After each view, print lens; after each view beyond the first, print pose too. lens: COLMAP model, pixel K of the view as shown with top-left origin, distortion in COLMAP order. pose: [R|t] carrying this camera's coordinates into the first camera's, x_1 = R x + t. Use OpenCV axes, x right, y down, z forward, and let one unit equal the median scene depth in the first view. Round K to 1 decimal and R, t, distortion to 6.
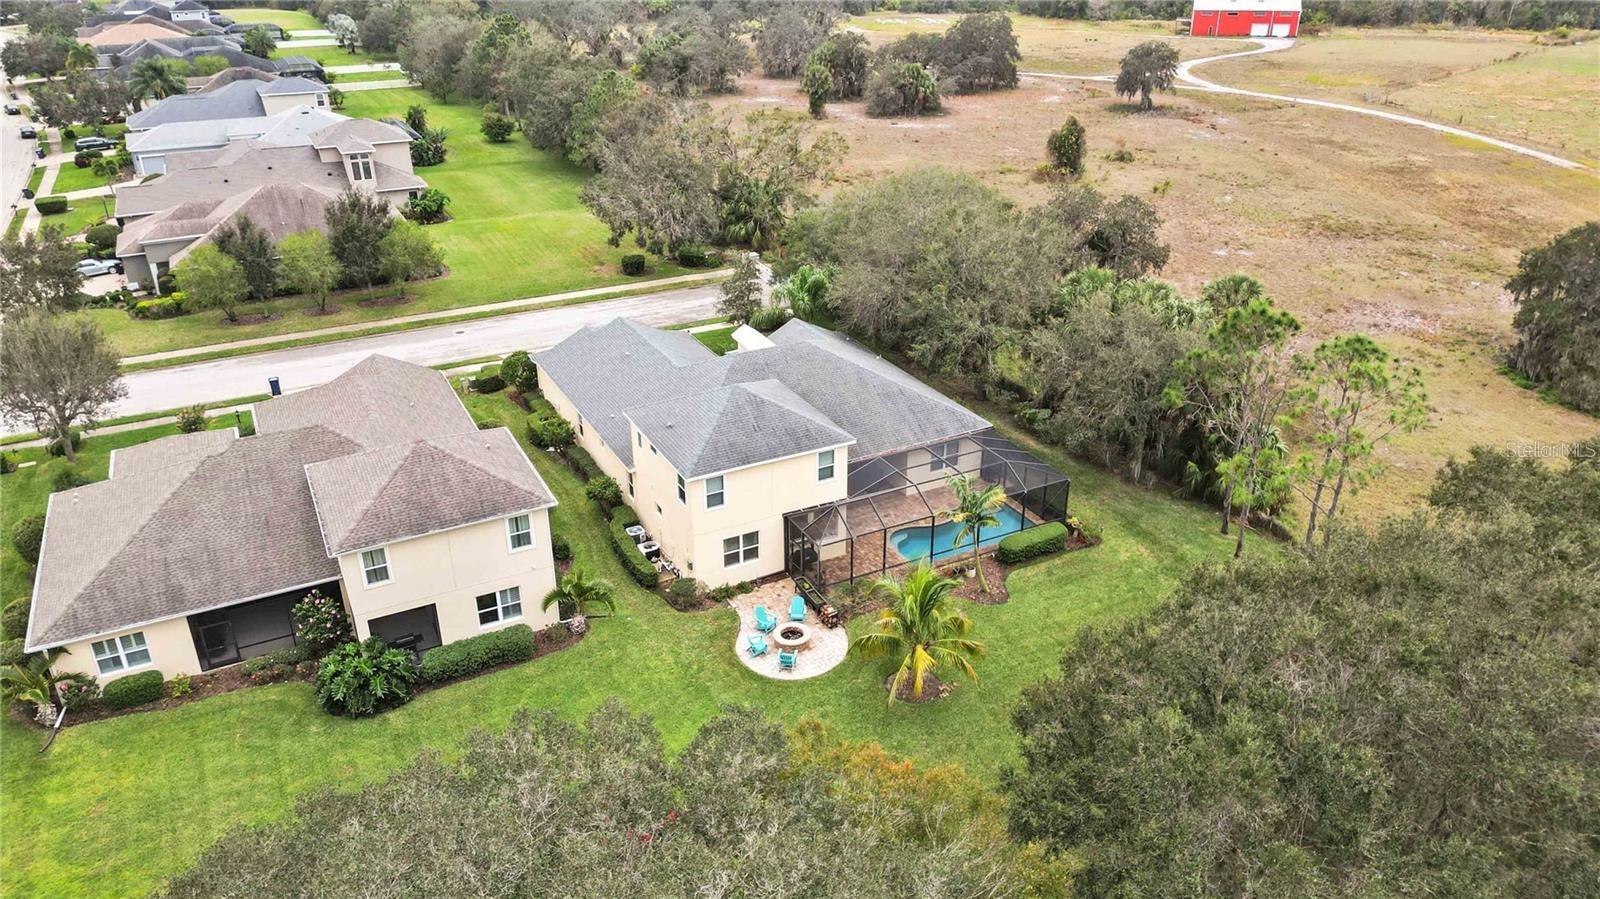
lens RADIAL K [[1118.2, 0, 800.0], [0, 1118.2, 449.5], [0, 0, 1]] dist [0.057850, -0.053075]
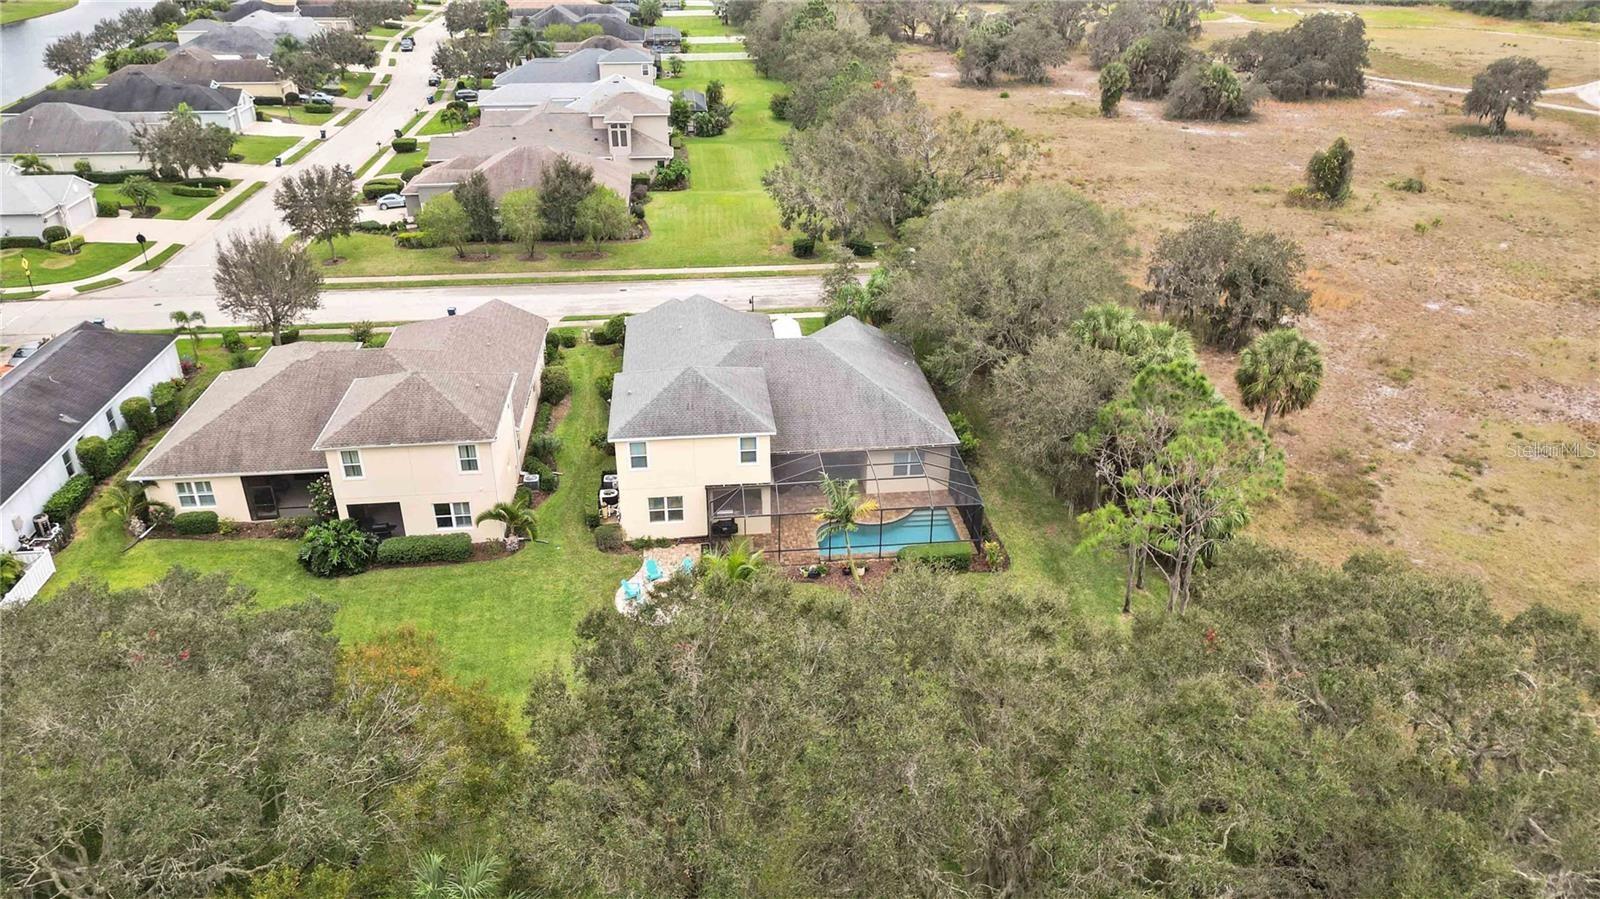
lens RADIAL K [[1118.2, 0, 800.0], [0, 1118.2, 449.5], [0, 0, 1]] dist [0.057850, -0.053075]
pose [[0.932426, 0.170434, -0.318644, 0.313248], [-0.162955, 0.985356, 0.050197, -0.037038], [0.322533, 0.005120, 0.946544, -0.028441]]
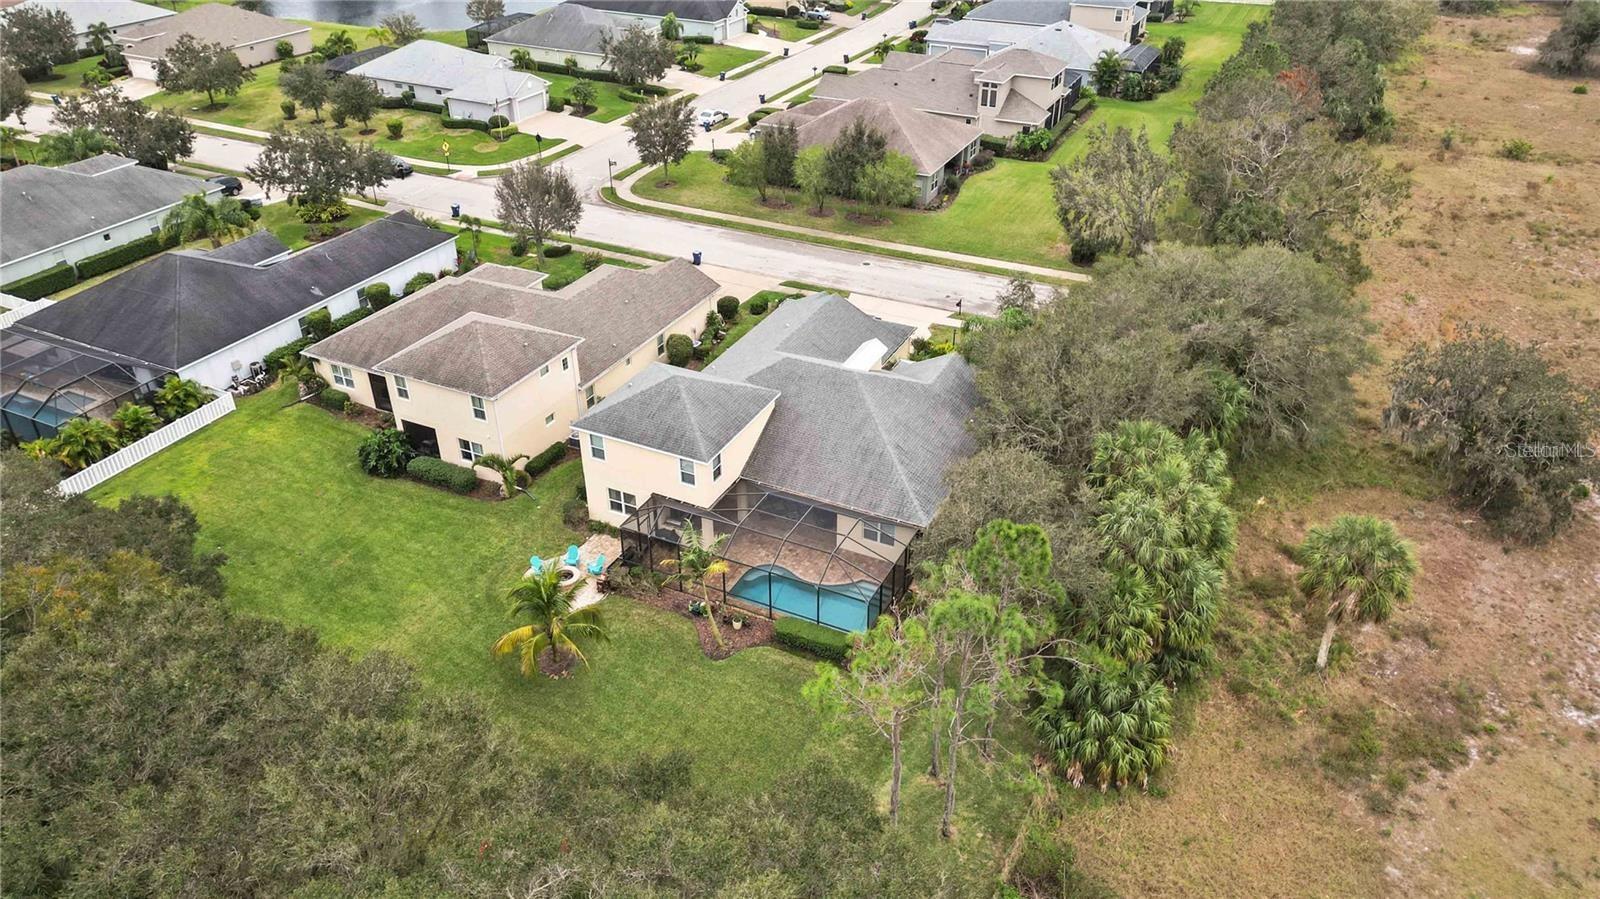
lens RADIAL K [[1115.0, 0, 800.0], [0, 1115.0, 449.5], [0, 0, 1]] dist [0.061578, -0.053252]
pose [[0.594544, 0.426987, -0.681322, 0.620901], [-0.350402, 0.900245, 0.258415, -0.246561], [0.723696, 0.085098, 0.684852, 0.228169]]
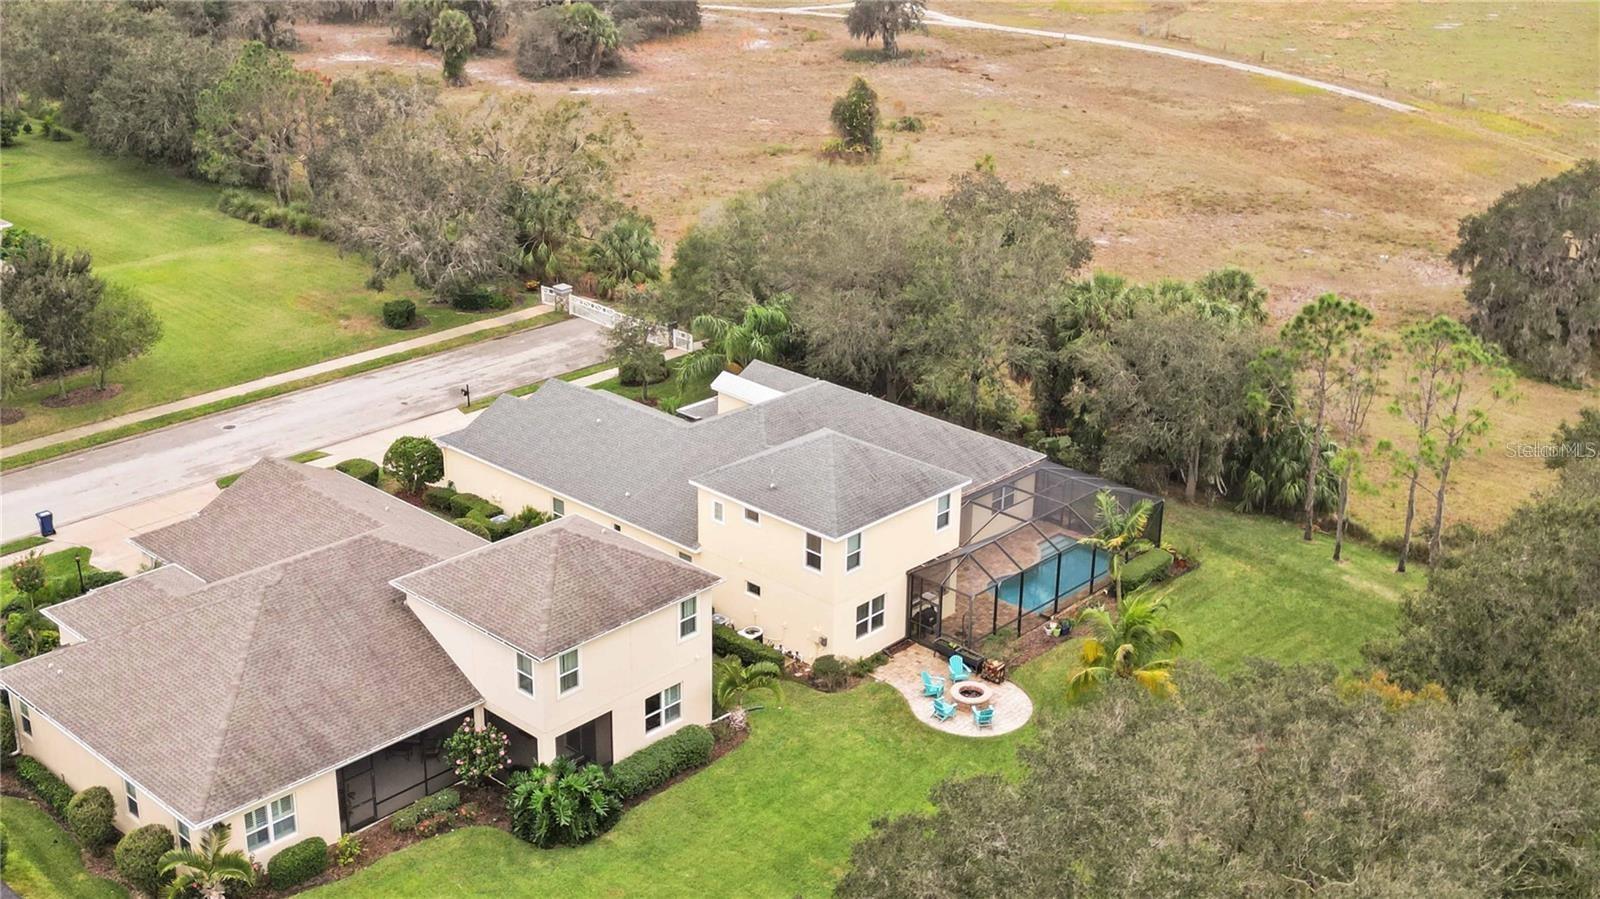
lens RADIAL K [[1810.1, 0, 800.0], [0, 1810.1, 449.5], [0, 0, 1]] dist [0.114266, -0.247793]
pose [[0.943361, -0.106887, 0.314080, -0.395004], [0.127727, 0.990720, -0.046478, 0.012886], [-0.306197, 0.083962, 0.948258, -0.258683]]
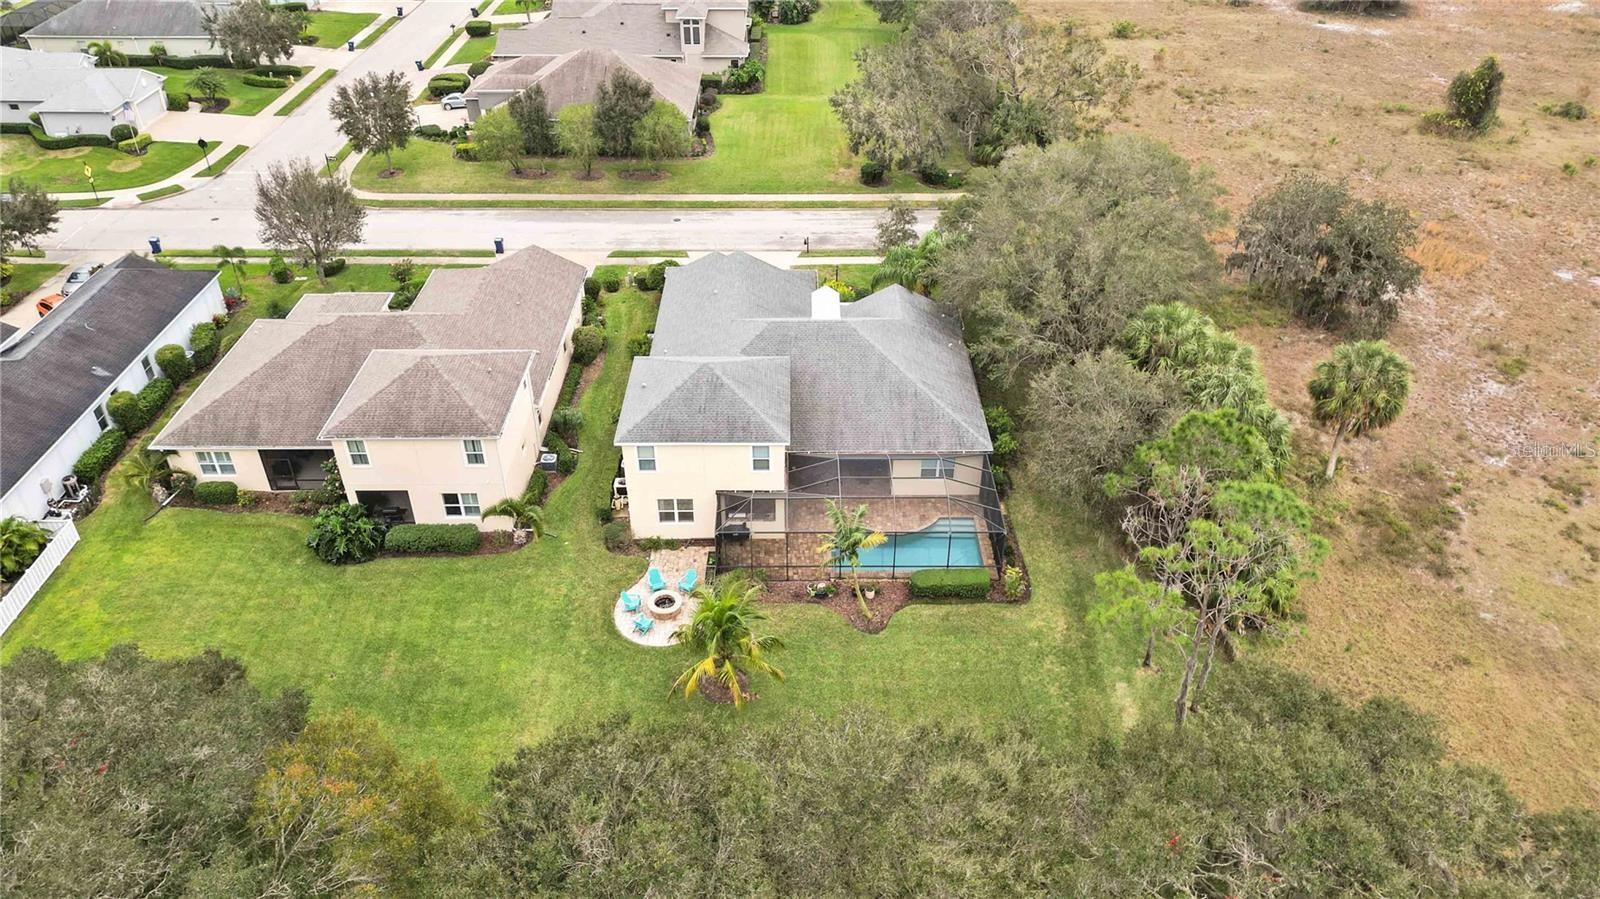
lens RADIAL K [[1118.2, 0, 800.0], [0, 1118.2, 449.5], [0, 0, 1]] dist [0.057850, -0.053075]
pose [[0.890160, 0.262562, -0.372393, 0.329736], [-0.202130, 0.960011, 0.193707, -0.151422], [0.408361, -0.097158, 0.907635, 0.038878]]
